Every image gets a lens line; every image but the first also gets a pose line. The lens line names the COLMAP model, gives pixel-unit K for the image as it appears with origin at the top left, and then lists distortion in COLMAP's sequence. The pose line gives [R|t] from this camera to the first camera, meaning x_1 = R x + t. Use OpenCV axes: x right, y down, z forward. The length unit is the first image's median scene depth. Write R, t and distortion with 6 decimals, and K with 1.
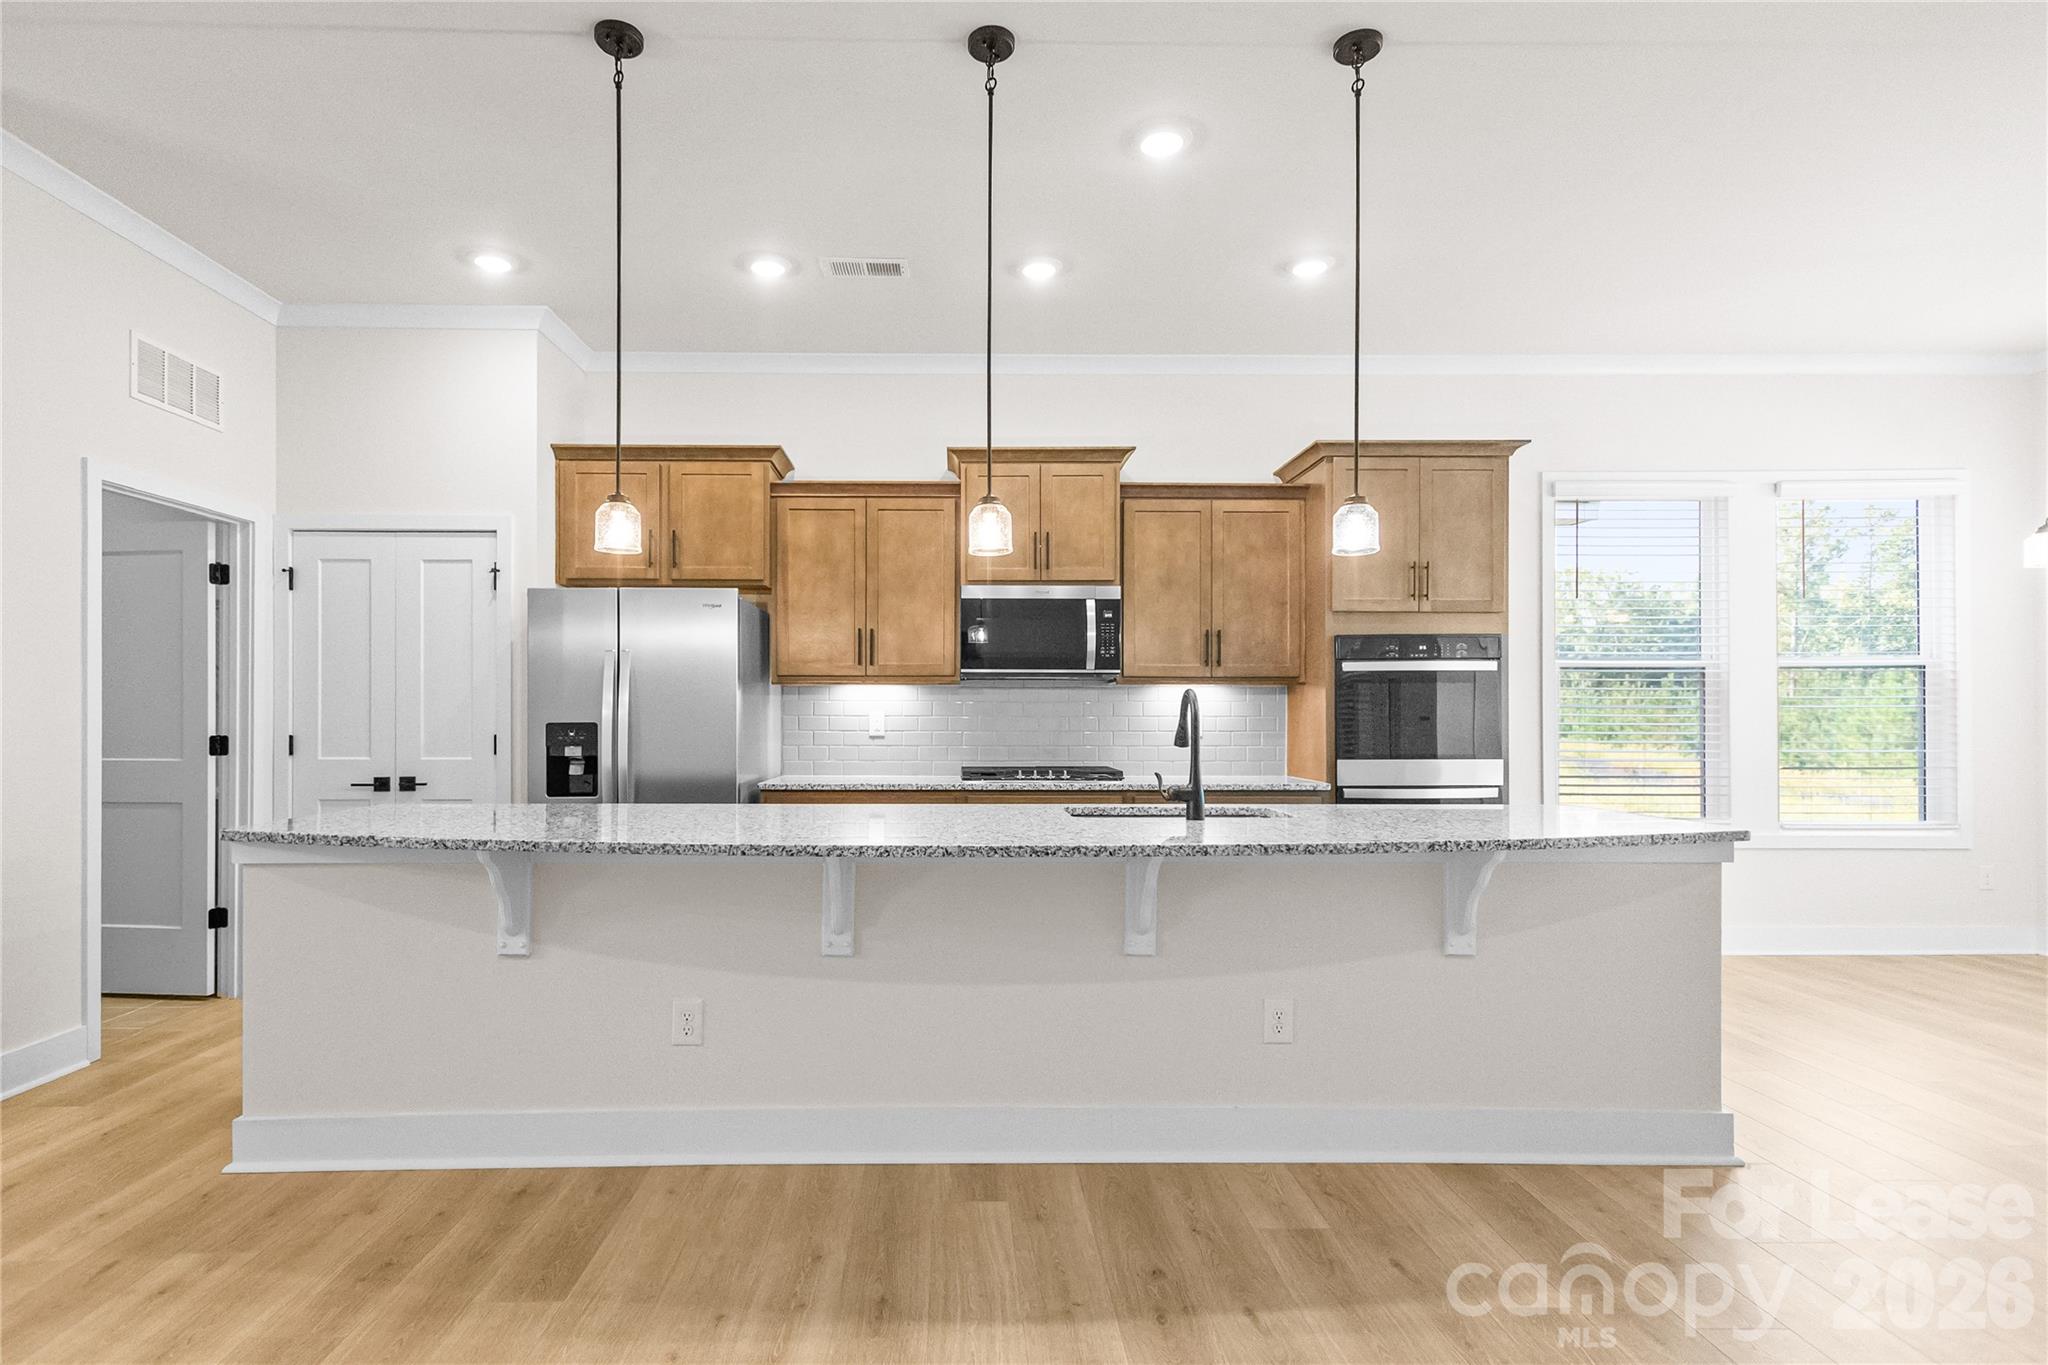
lens RADIAL K [[1069.1, 0, 921.5], [0, 1069.1, 713.3], [0, 0, 1]] dist [0.017273, 0.000310]
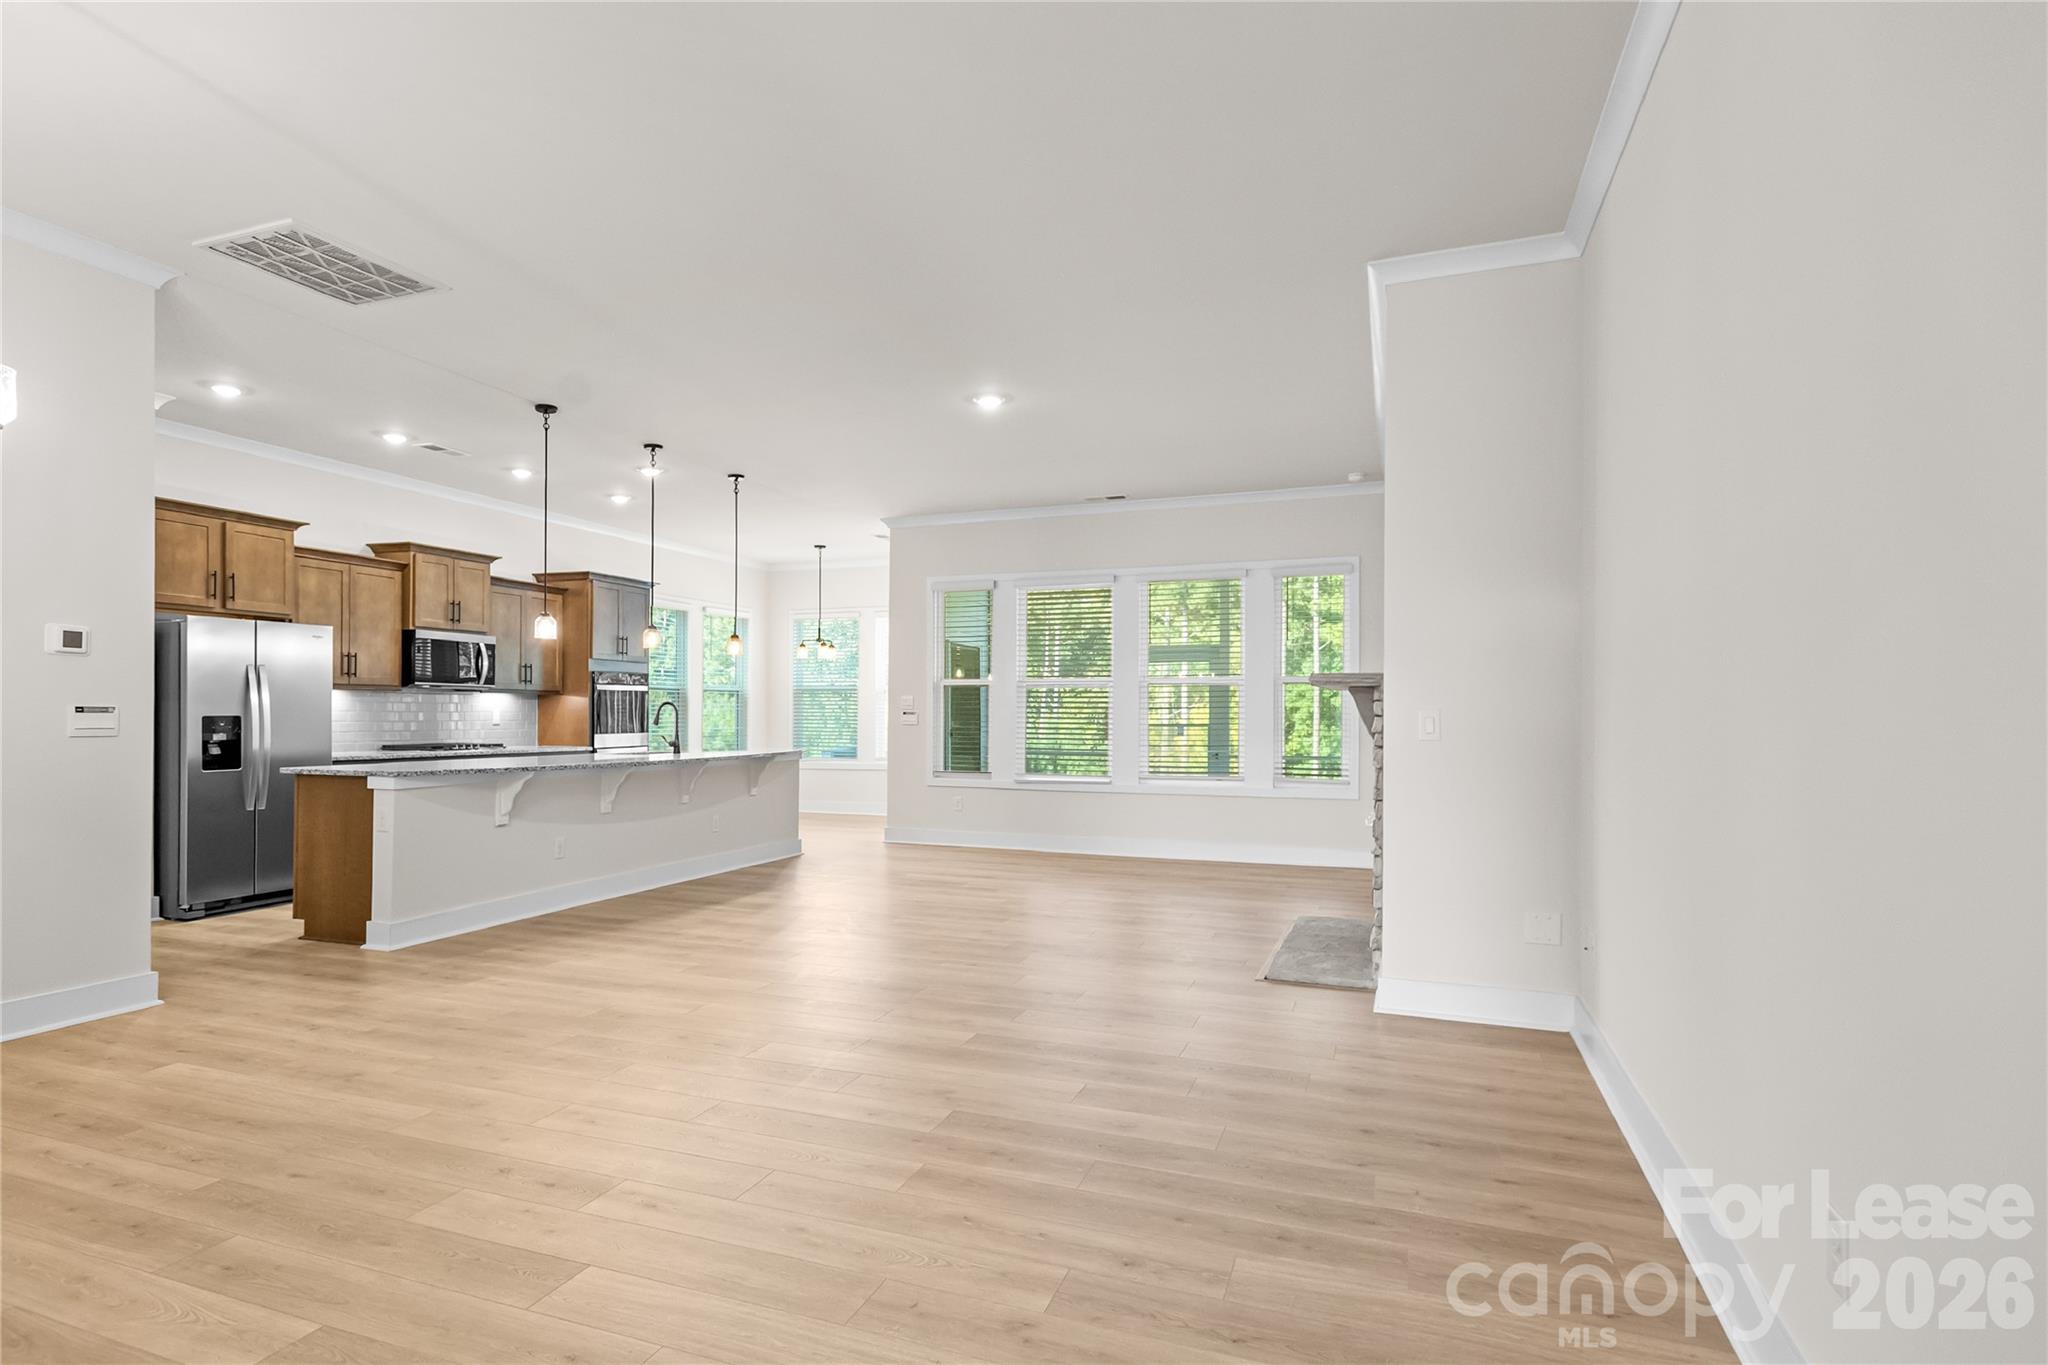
lens RADIAL K [[1098.9, 0, 1030.7], [0, 1098.9, 707.0], [0, 0, 1]] dist [0.000231, -0.000390]
pose [[0.336696, 0.006617, 0.941590, -1.246300], [-0.006338, 0.999969, -0.004761, -0.002474], [-0.941592, -0.004365, 0.336727, -0.430335]]
